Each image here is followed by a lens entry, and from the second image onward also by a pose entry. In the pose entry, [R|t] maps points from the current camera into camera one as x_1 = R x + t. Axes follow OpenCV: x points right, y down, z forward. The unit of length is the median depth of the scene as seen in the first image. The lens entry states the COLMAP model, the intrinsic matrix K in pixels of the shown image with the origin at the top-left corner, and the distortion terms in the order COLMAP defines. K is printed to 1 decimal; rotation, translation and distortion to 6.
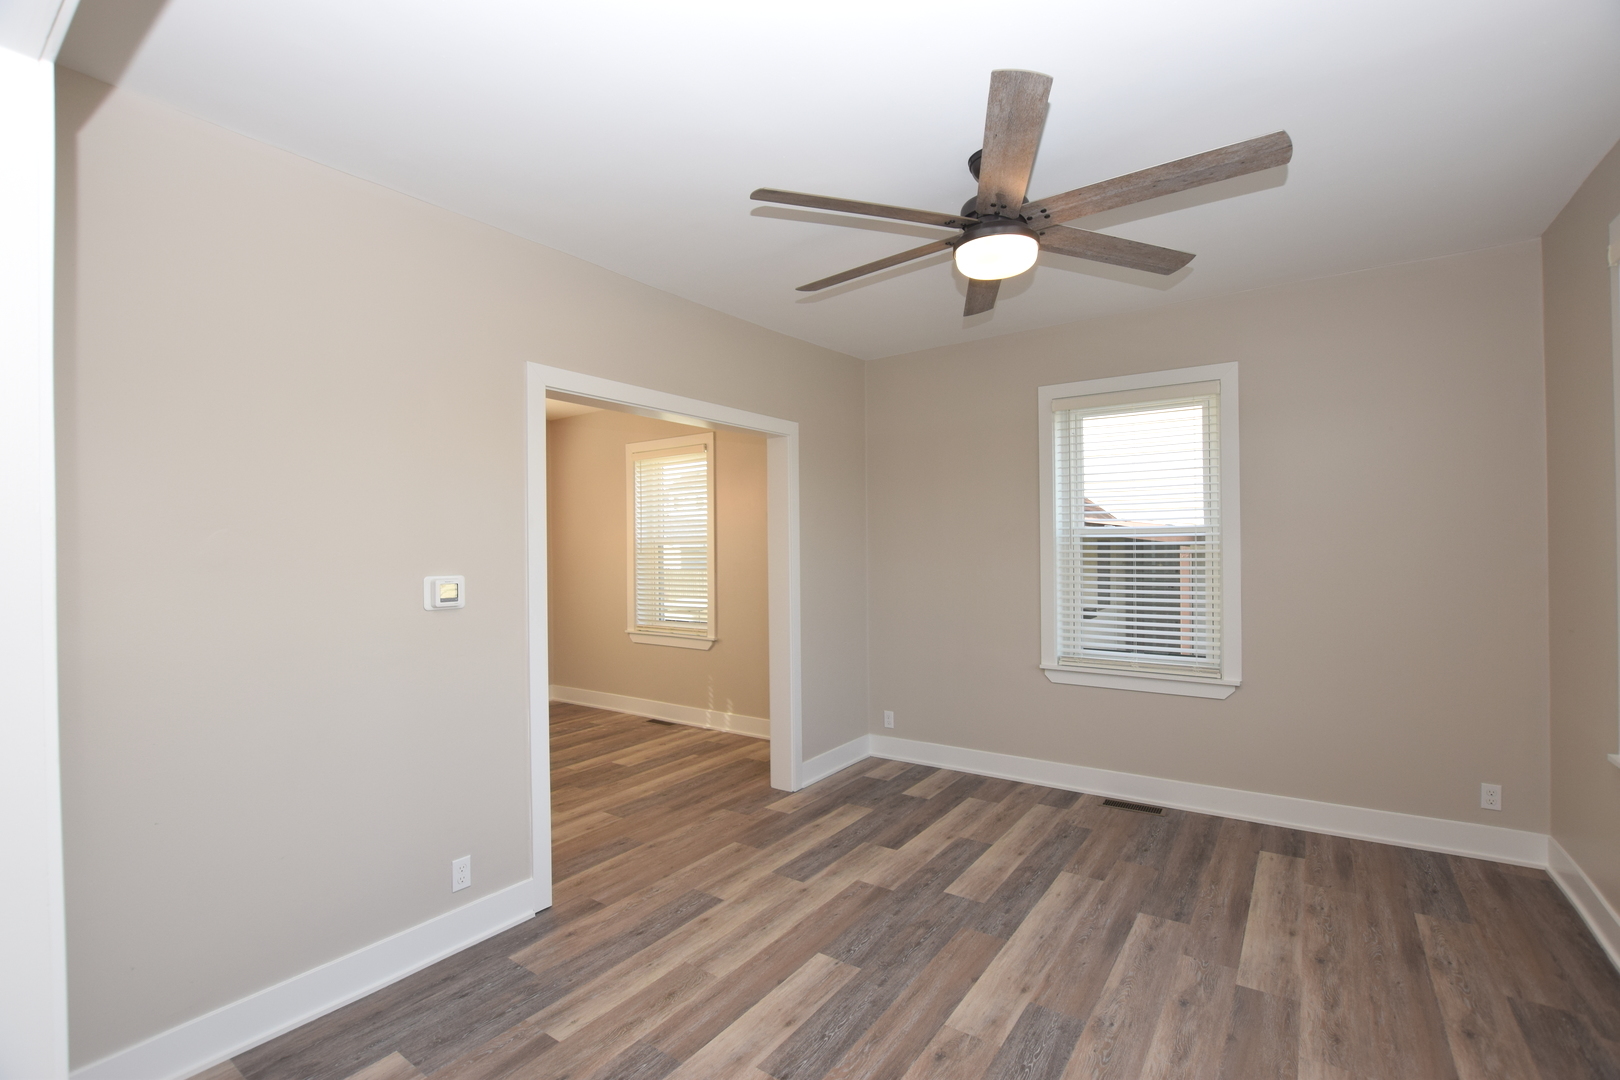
lens RADIAL K [[712.6, 0, 811.6], [0, 712.6, 546.4], [0, 0, 1]] dist [-0.033488, 0.004008]
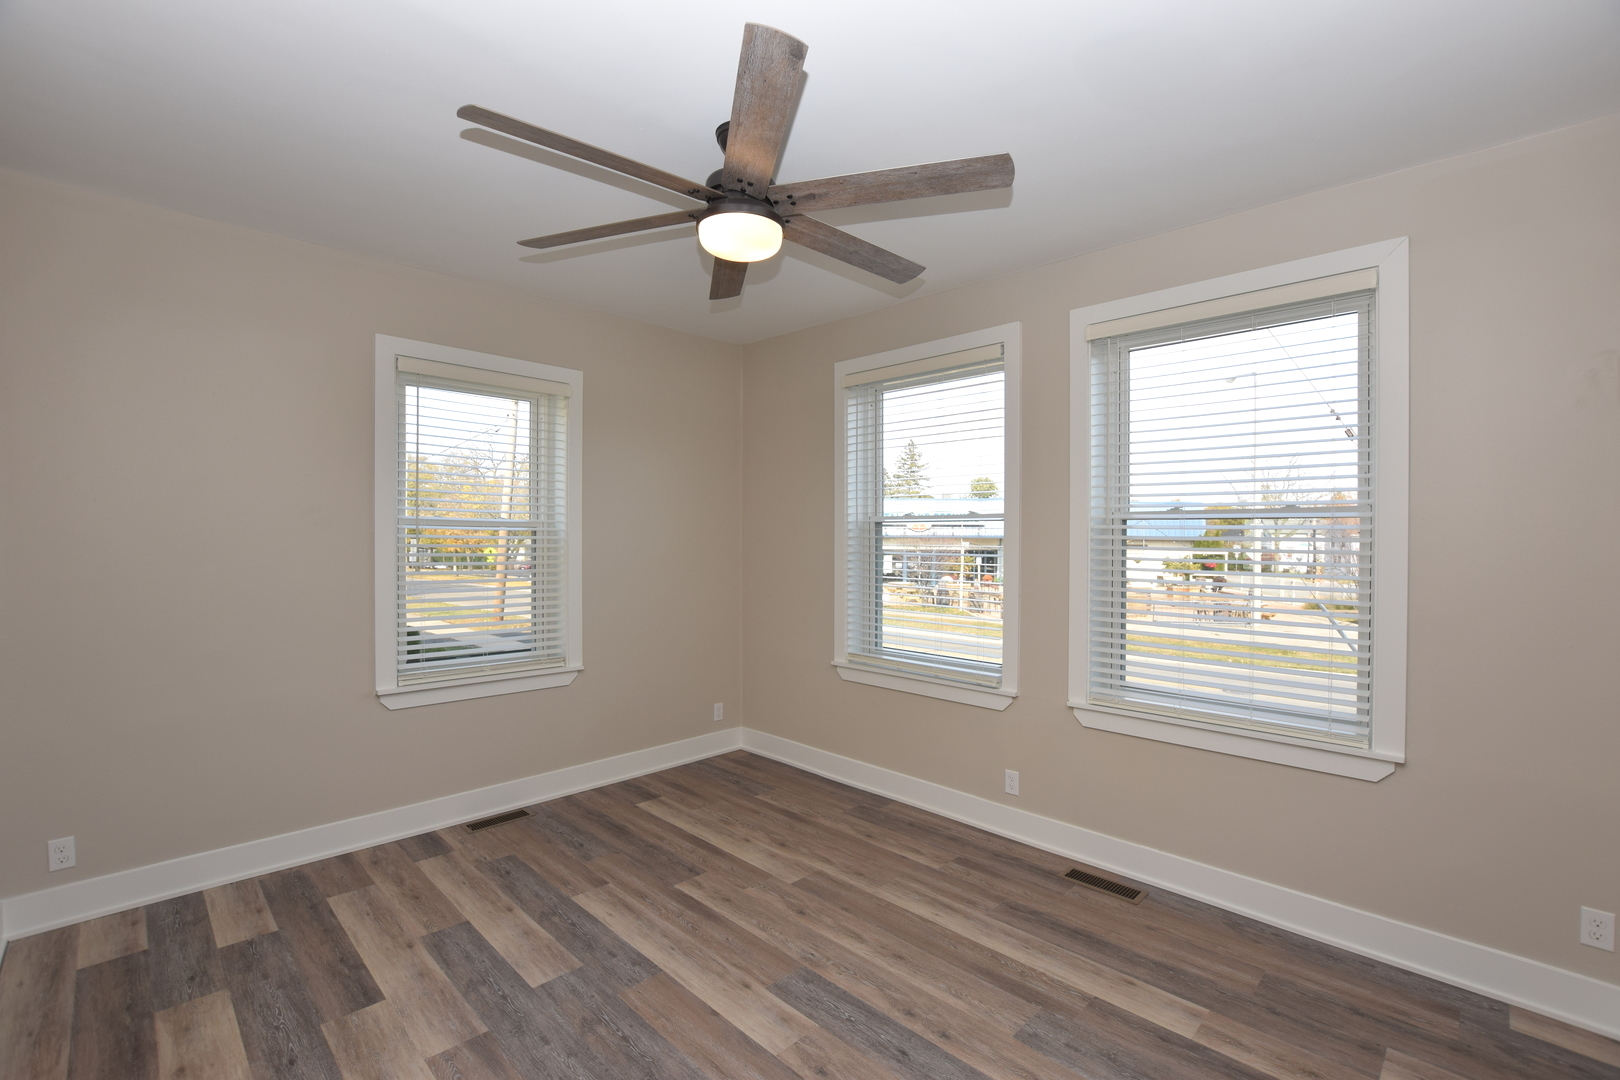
lens RADIAL K [[712.6, 0, 811.6], [0, 712.6, 546.4], [0, 0, 1]] dist [-0.033488, 0.004008]
pose [[0.164141, 0.001091, 0.986436, -0.500581], [-0.009600, 0.999954, 0.000492, 0.004487], [-0.986390, -0.009550, 0.164144, 0.561793]]
